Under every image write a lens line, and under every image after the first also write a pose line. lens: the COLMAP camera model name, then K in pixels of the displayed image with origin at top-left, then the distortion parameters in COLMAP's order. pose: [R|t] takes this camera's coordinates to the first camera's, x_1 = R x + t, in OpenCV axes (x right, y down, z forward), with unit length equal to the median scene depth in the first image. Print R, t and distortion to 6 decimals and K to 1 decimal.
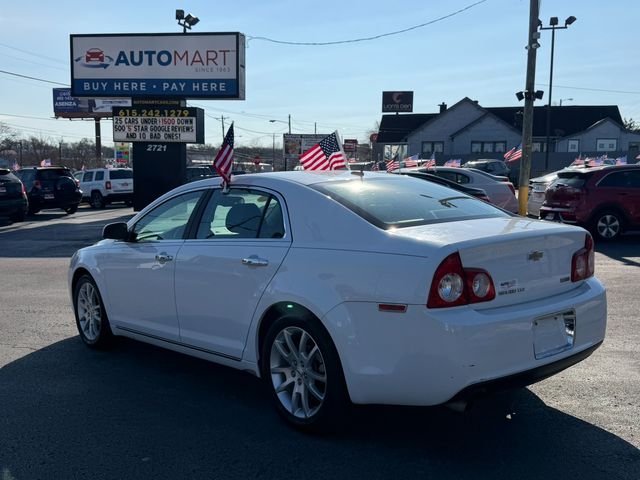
lens RADIAL K [[699.1, 0, 321.1], [0, 699.1, 217.1], [0, 0, 1]] dist [0.169059, -0.417080]
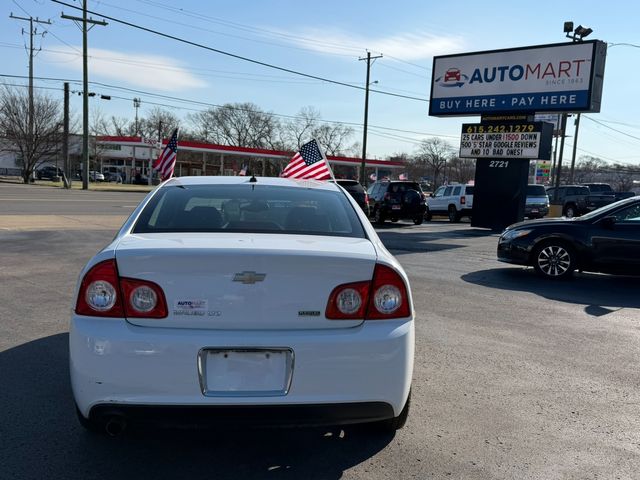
lens RADIAL K [[678.4, 0, 320.7], [0, 678.4, 255.9], [0, 0, 1]] dist [0.135736, -0.354366]
pose [[0.810681, 0.094641, -0.577789, 0.134762], [-0.076387, 0.995511, 0.055886, -0.003498], [0.580484, -0.001170, 0.814271, 0.063652]]
